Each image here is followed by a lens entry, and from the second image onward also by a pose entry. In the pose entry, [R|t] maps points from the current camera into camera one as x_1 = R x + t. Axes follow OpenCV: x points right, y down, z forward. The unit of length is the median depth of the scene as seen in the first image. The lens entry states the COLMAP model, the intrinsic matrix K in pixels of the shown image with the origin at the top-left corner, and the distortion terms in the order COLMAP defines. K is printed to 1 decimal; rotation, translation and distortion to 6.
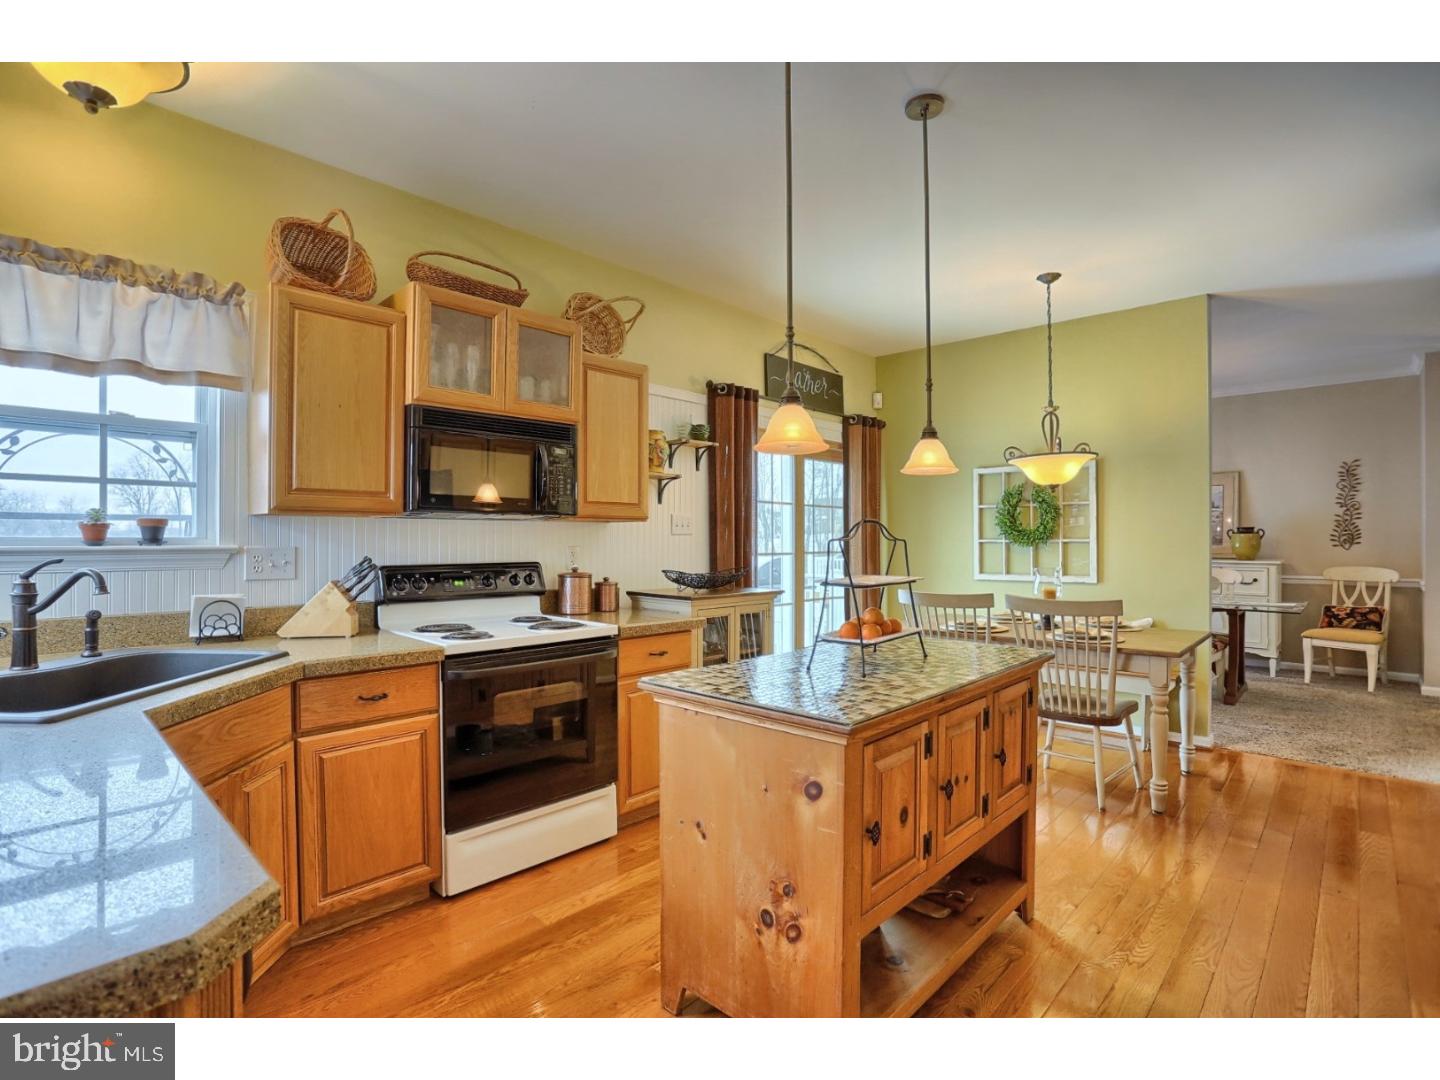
lens RADIAL K [[691.3, 0, 706.4], [0, 691.3, 542.6], [0, 0, 1]] dist [-0.054545, 0.013936]
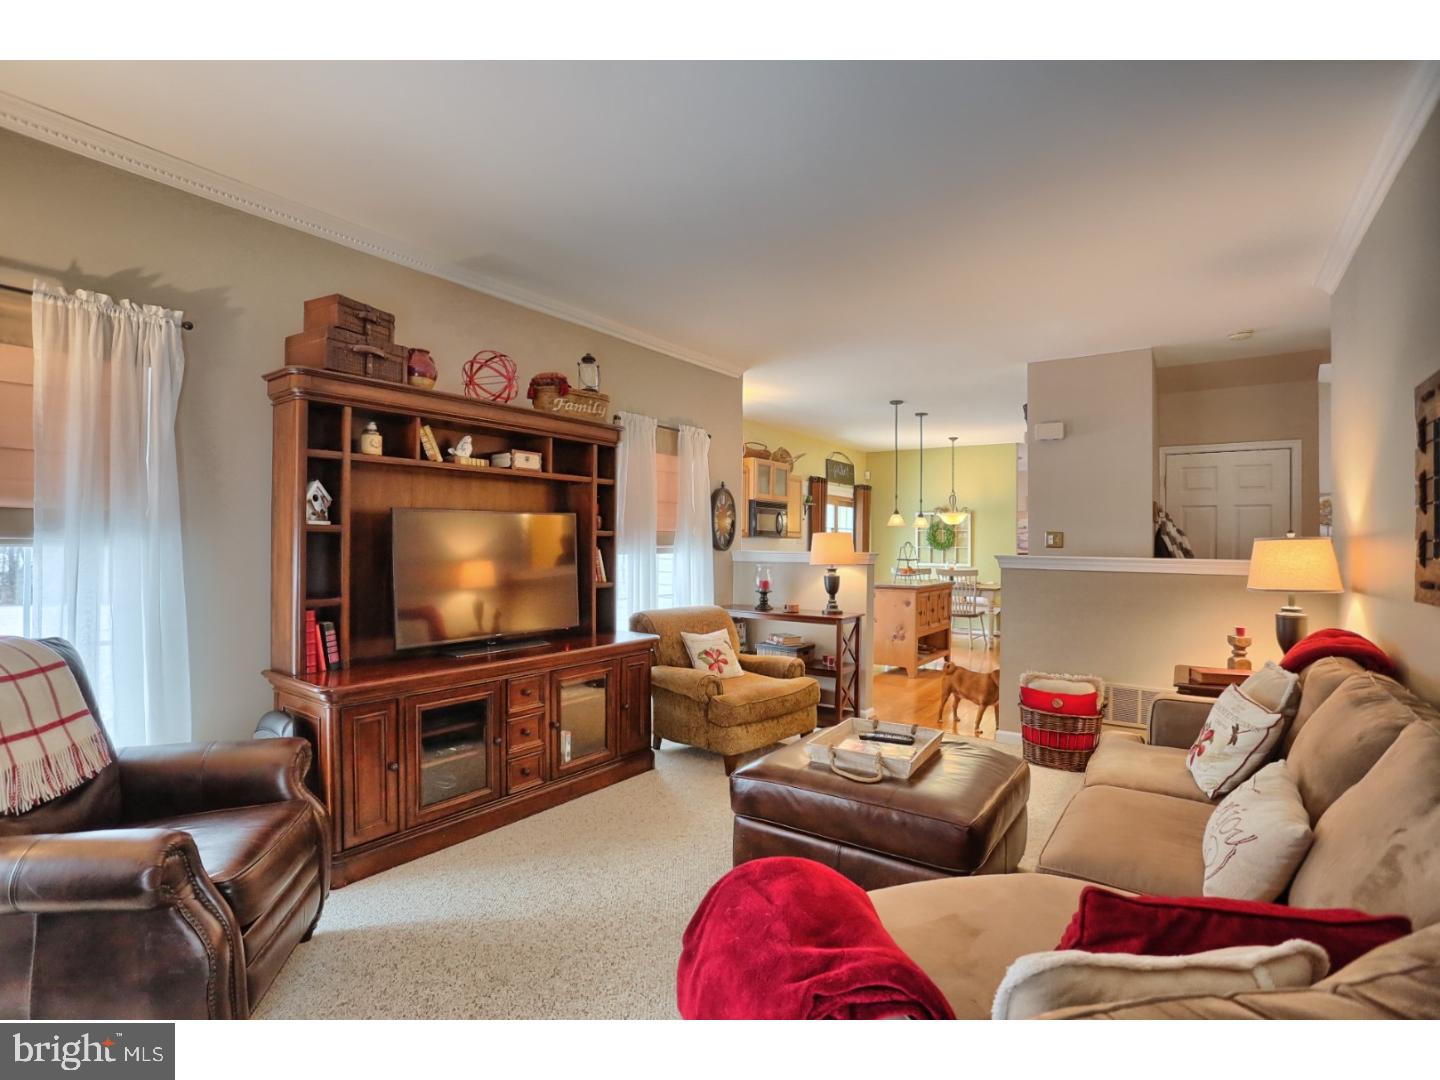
lens RADIAL K [[691.3, 0, 716.3], [0, 691.3, 548.3], [0, 0, 1]] dist [-0.054545, 0.013936]
pose [[0.987401, 0.006413, 0.158109, -0.541948], [-0.006445, 0.999979, -0.000313, 0.004987], [-0.158107, -0.000710, 0.987422, -0.975809]]
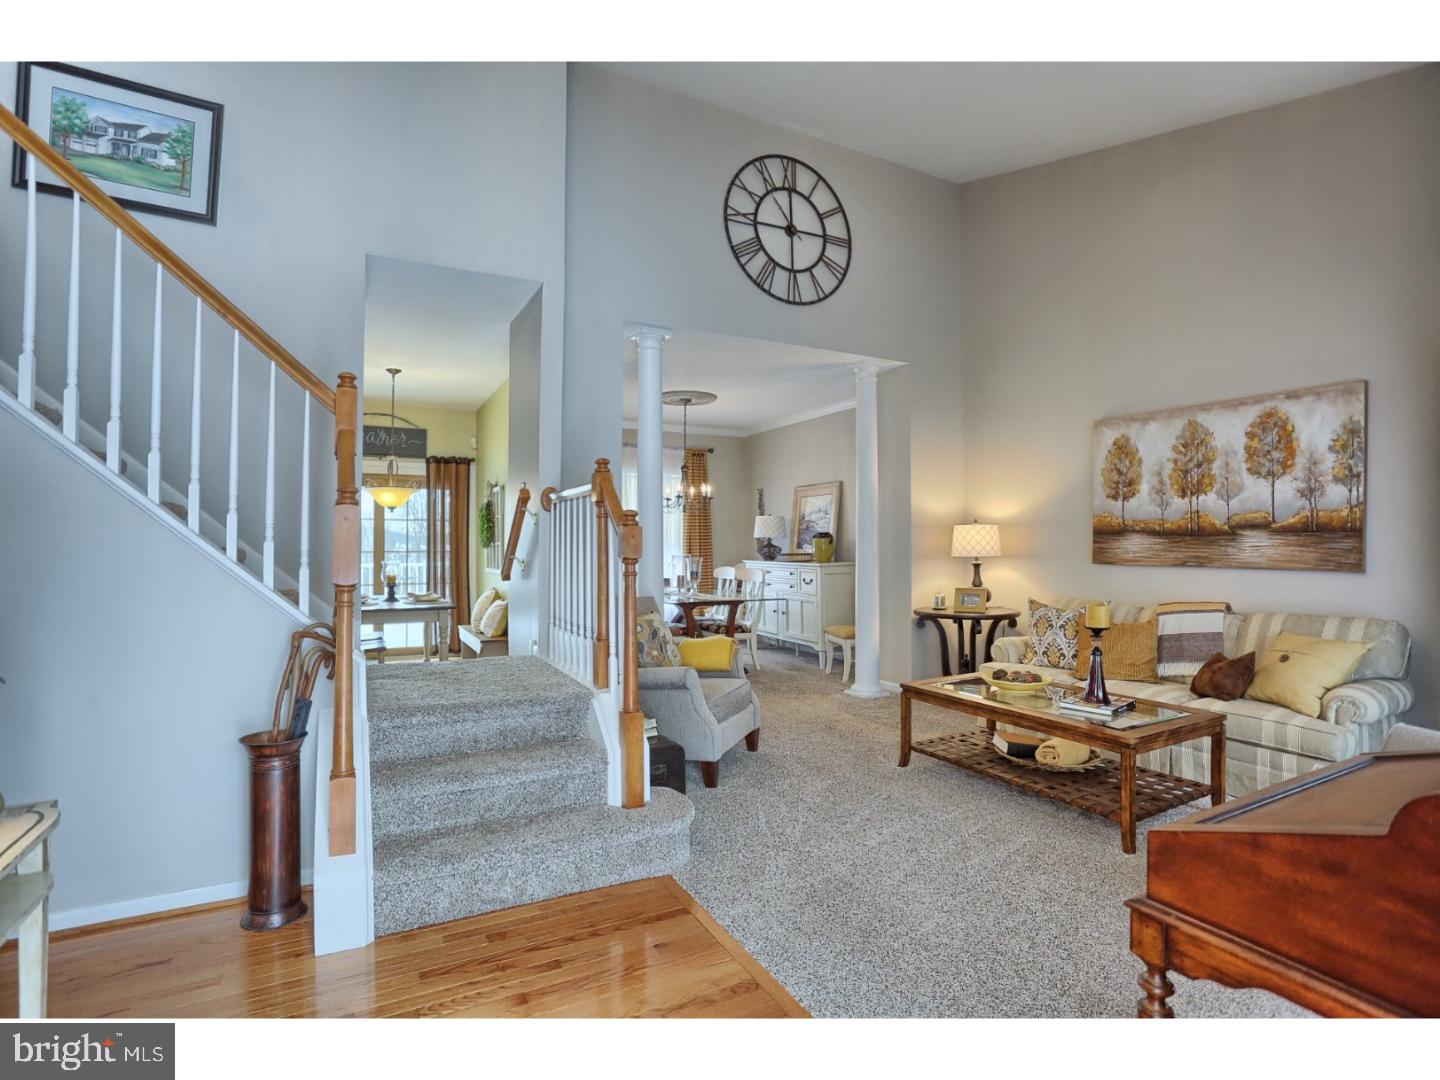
lens RADIAL K [[691.3, 0, 726.5], [0, 691.3, 545.0], [0, 0, 1]] dist [-0.054545, 0.013936]
pose [[0.955782, 0.002608, -0.294066, 1.274264], [-0.004751, 0.999967, -0.006574, 0.006103], [0.294039, 0.007681, 0.955762, -0.194305]]
